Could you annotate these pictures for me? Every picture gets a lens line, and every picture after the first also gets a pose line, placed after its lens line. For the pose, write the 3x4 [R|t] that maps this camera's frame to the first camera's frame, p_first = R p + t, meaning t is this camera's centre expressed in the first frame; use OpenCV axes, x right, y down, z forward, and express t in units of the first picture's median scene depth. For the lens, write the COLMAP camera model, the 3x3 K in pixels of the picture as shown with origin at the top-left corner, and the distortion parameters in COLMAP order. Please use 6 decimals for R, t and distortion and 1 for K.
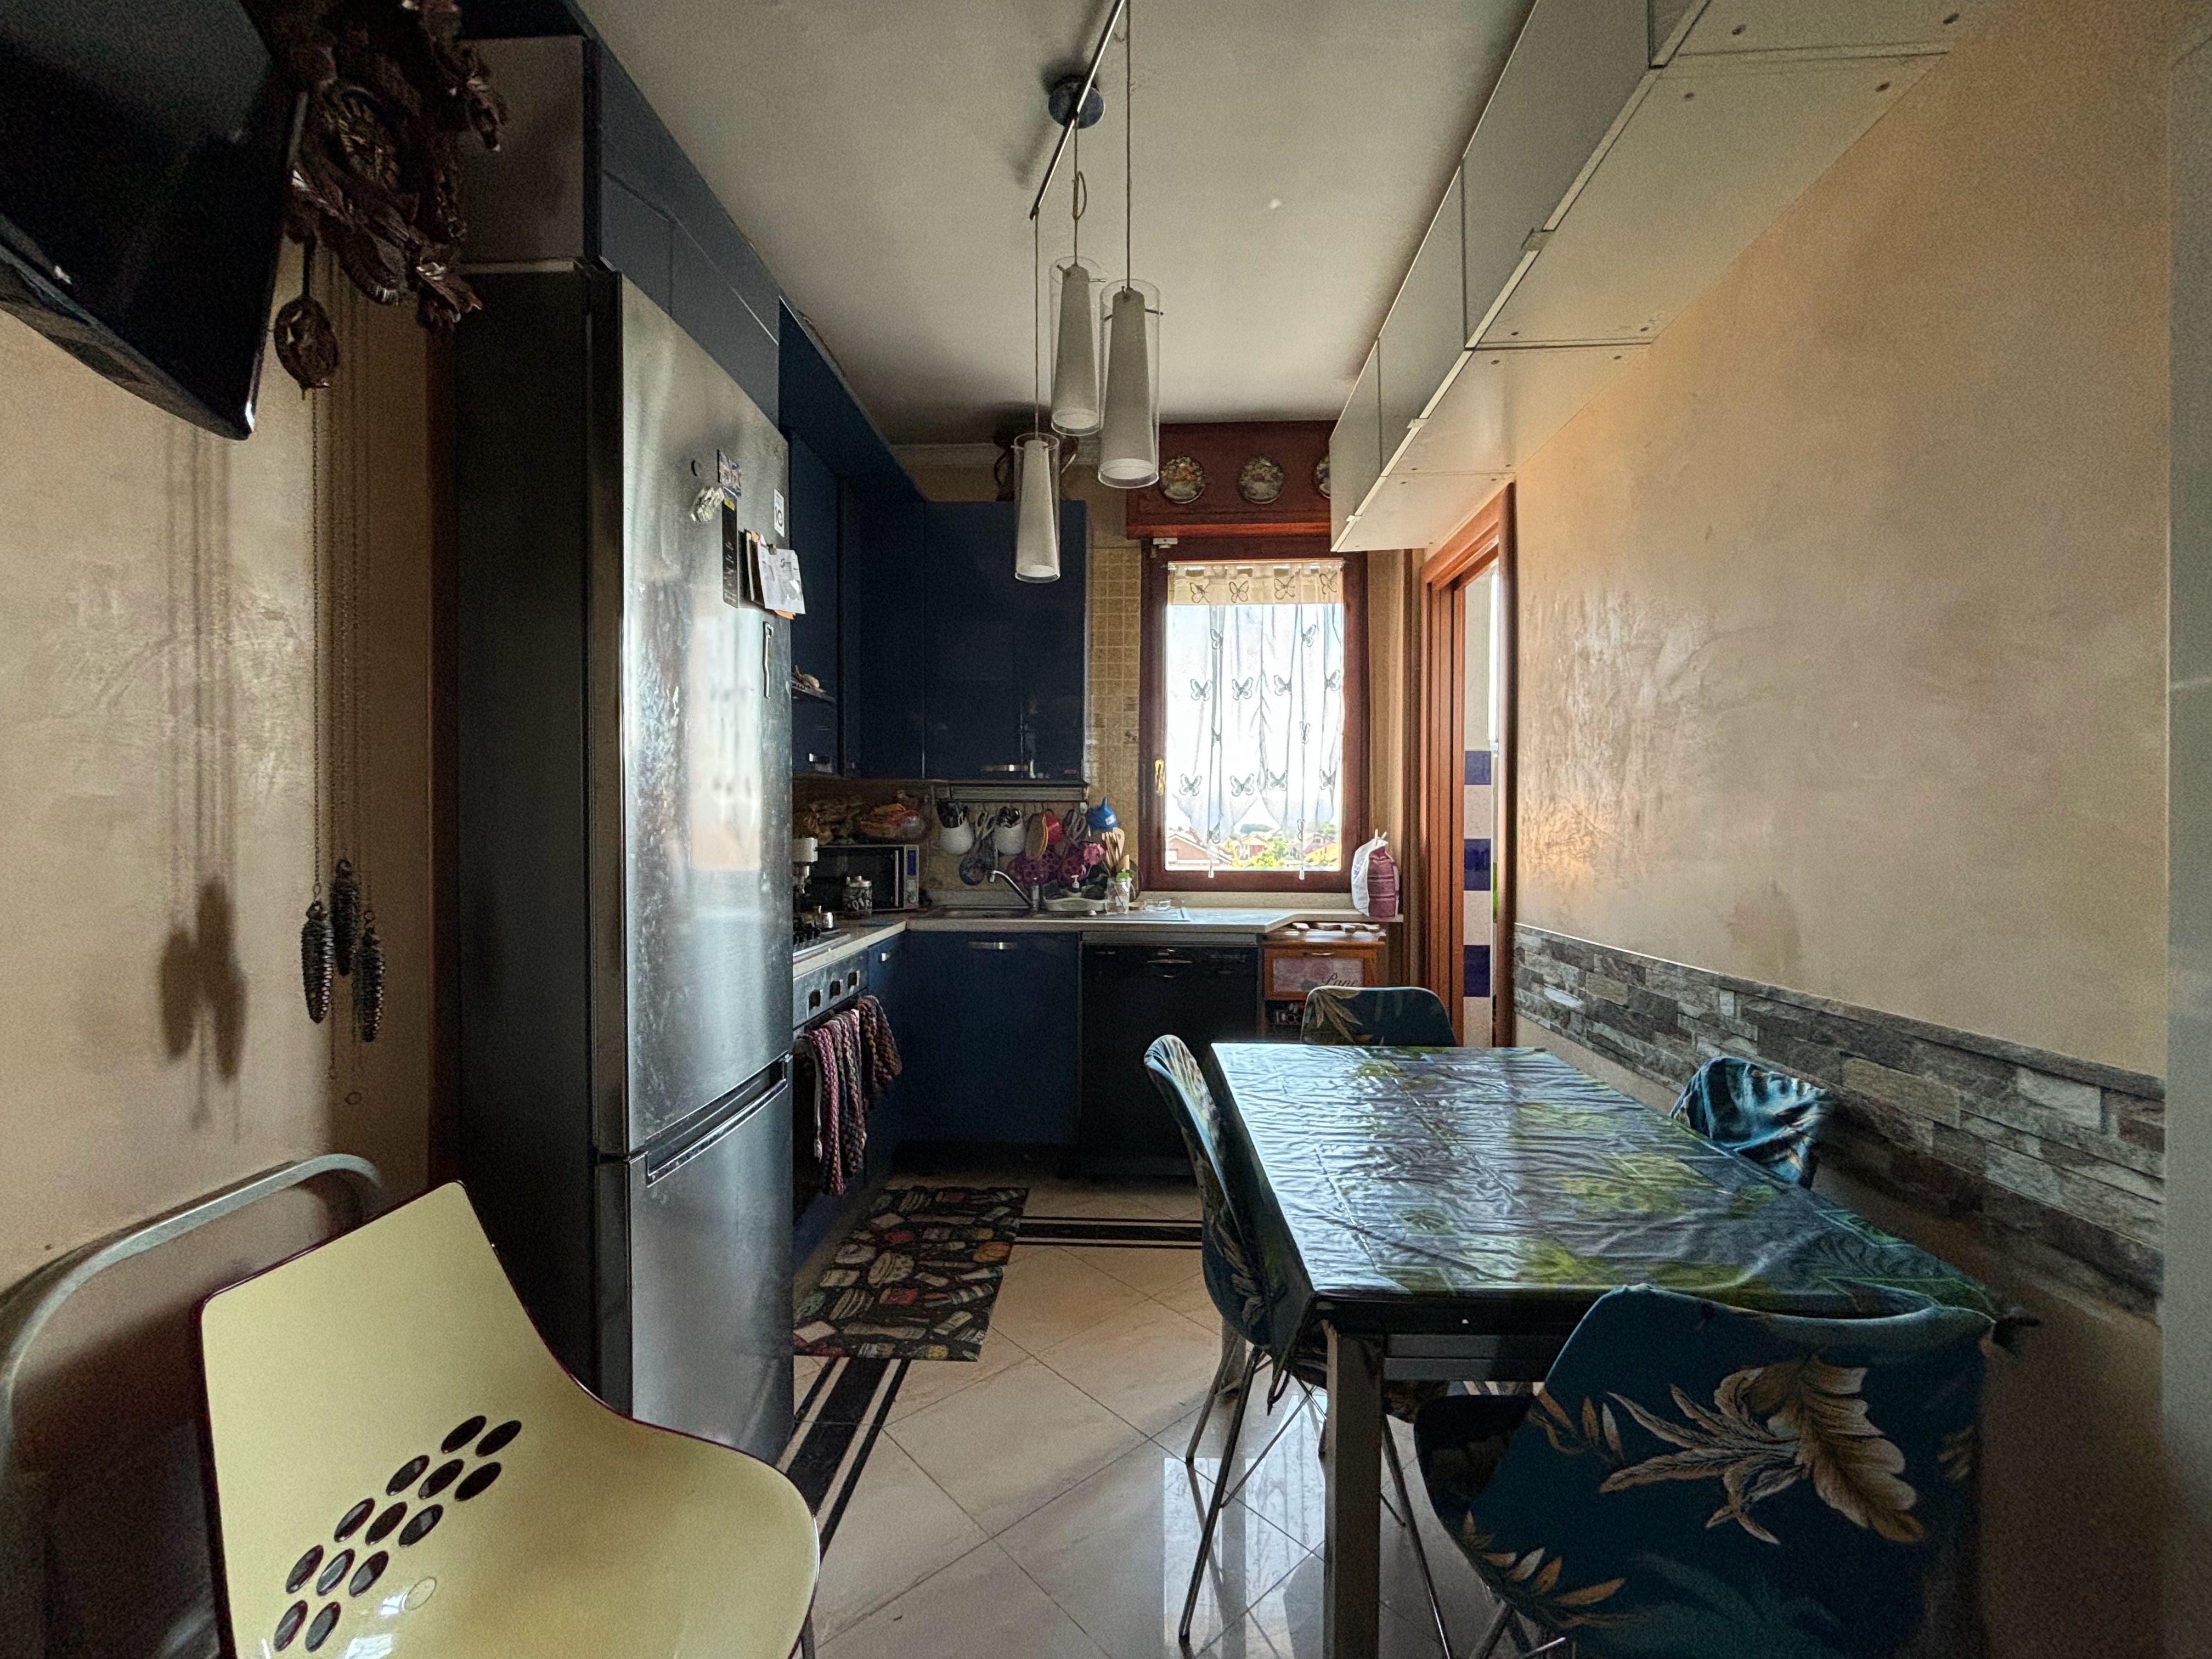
lens RADIAL K [[906.3, 0, 1103.3], [0, 906.3, 832.2], [0, 0, 1]] dist [-0.002638, -0.000585]
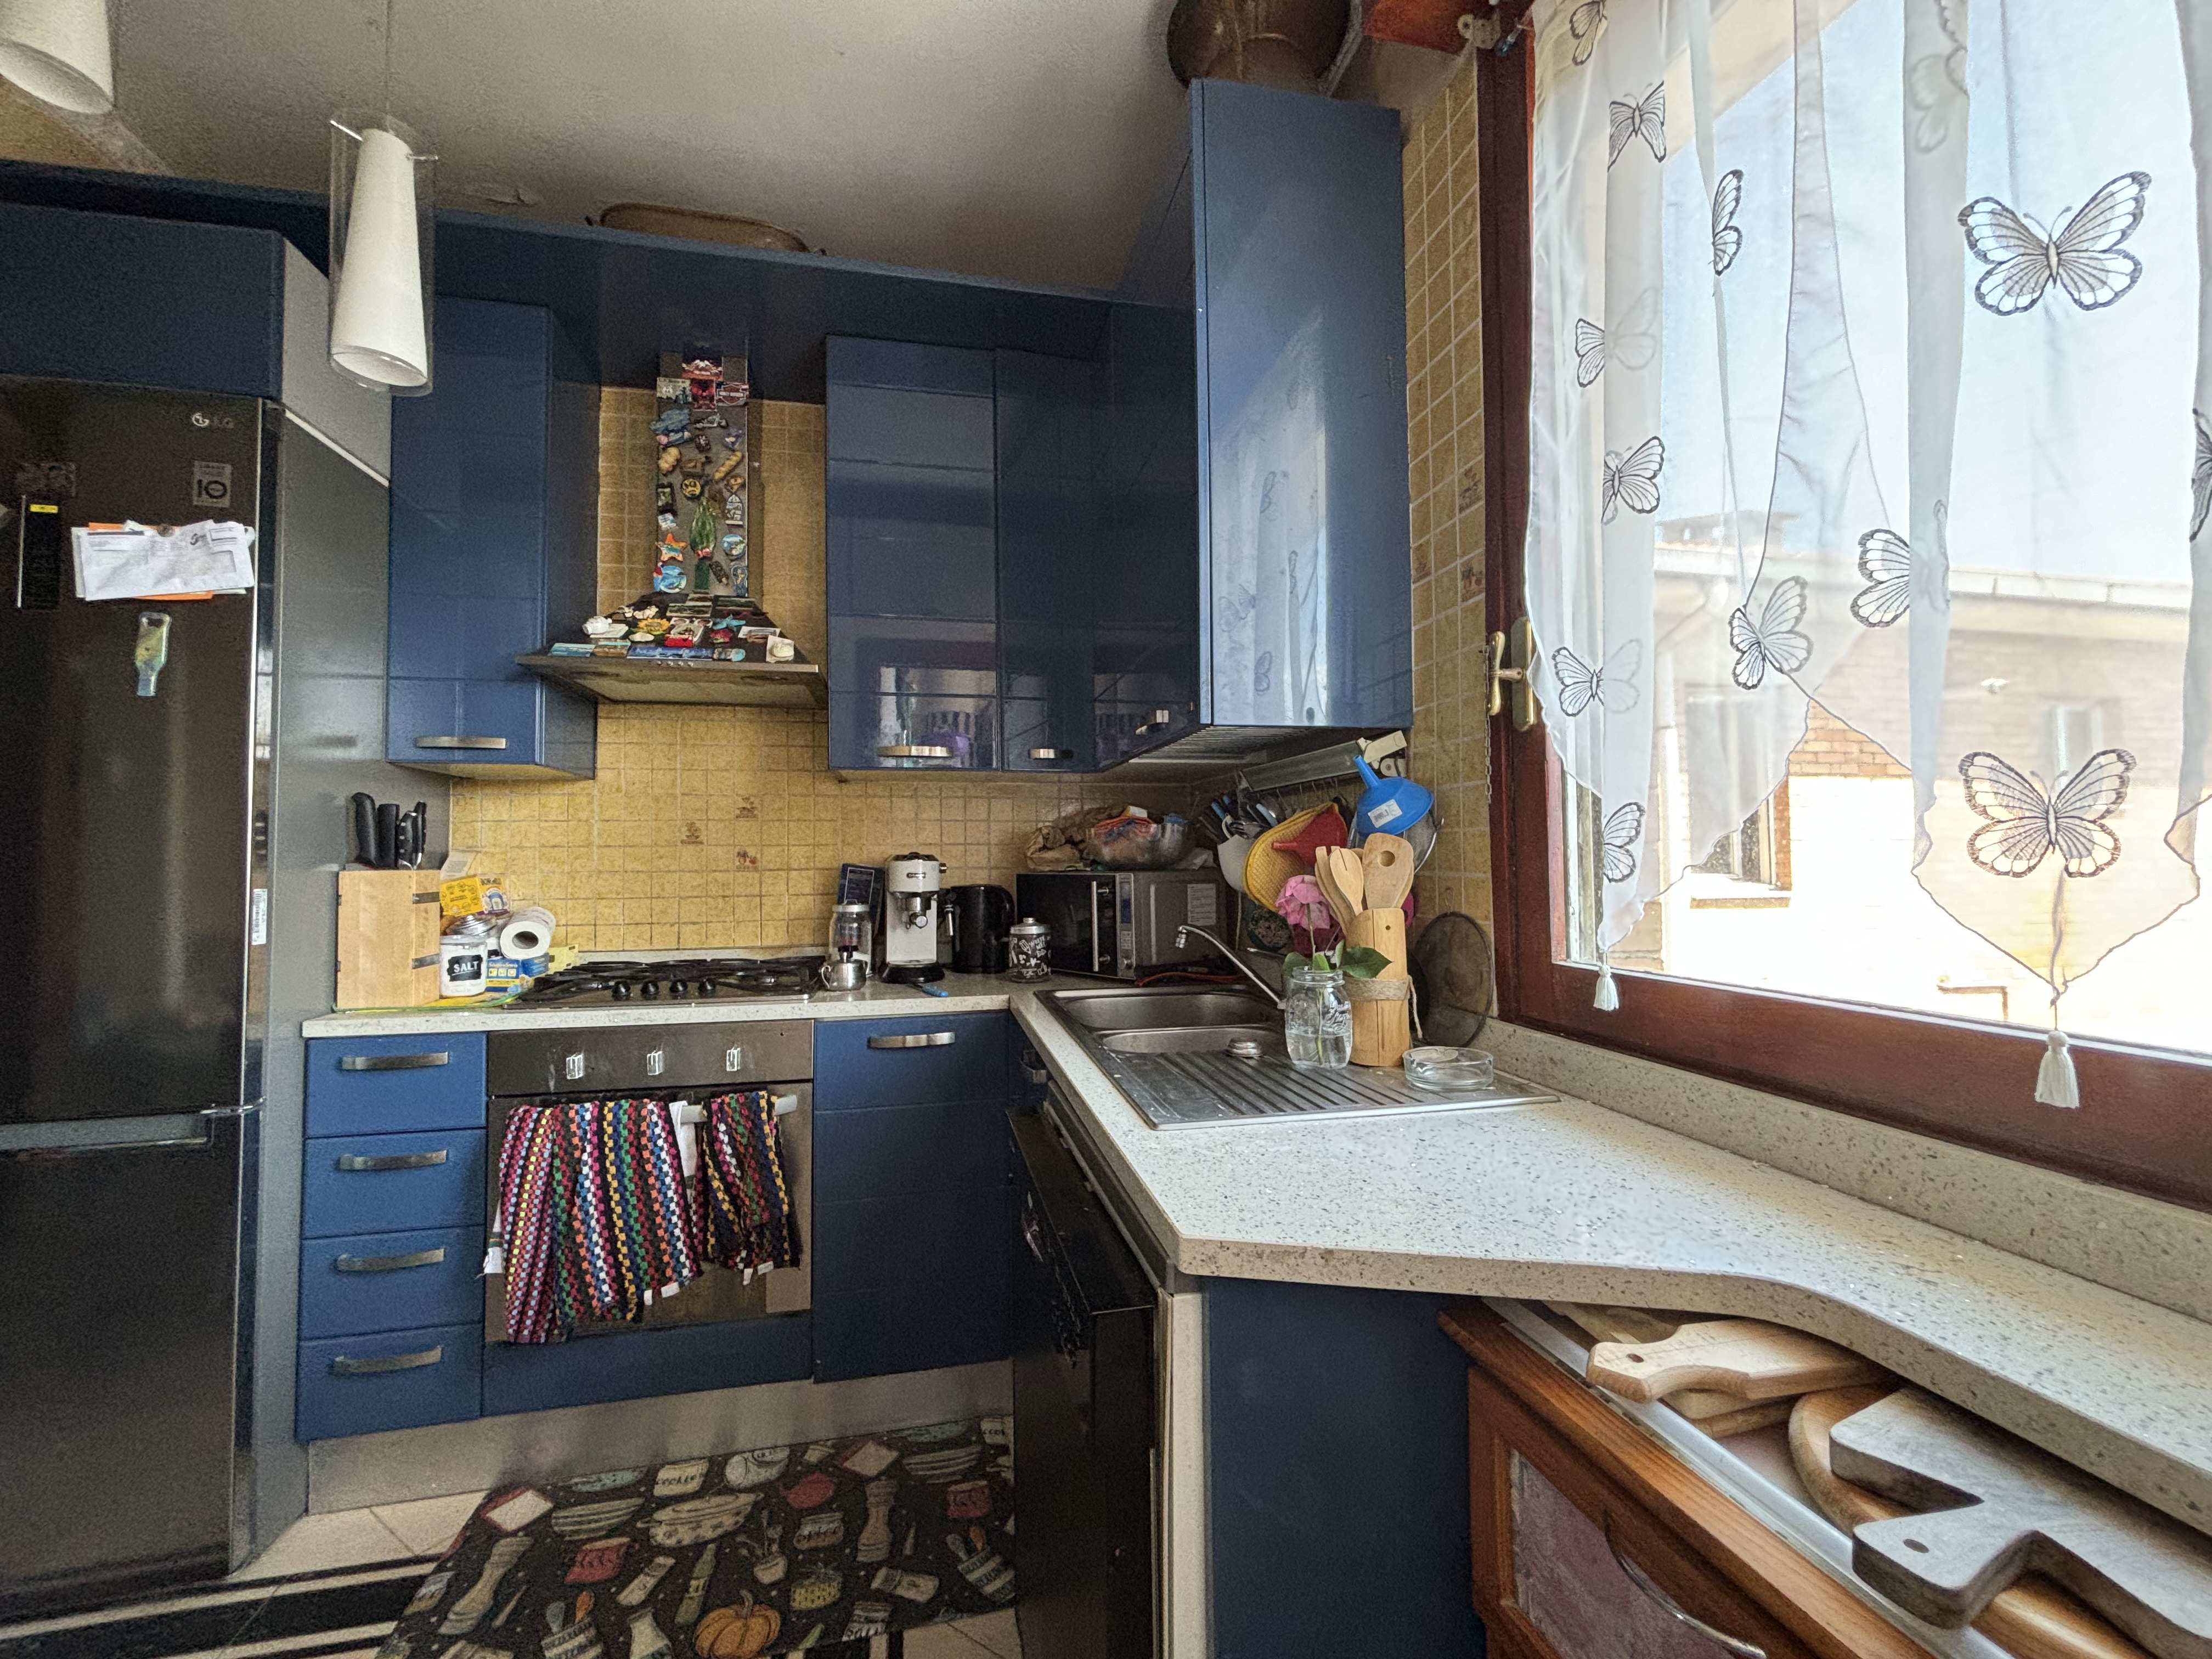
lens RADIAL K [[906.3, 0, 1107.0], [0, 906.3, 818.6], [0, 0, 1]] dist [-0.002638, -0.000585]
pose [[0.270603, -0.034672, -0.962066, 0.353067], [-0.003810, 0.999305, -0.037086, 0.004506], [0.962684, 0.013701, 0.270283, 0.807315]]
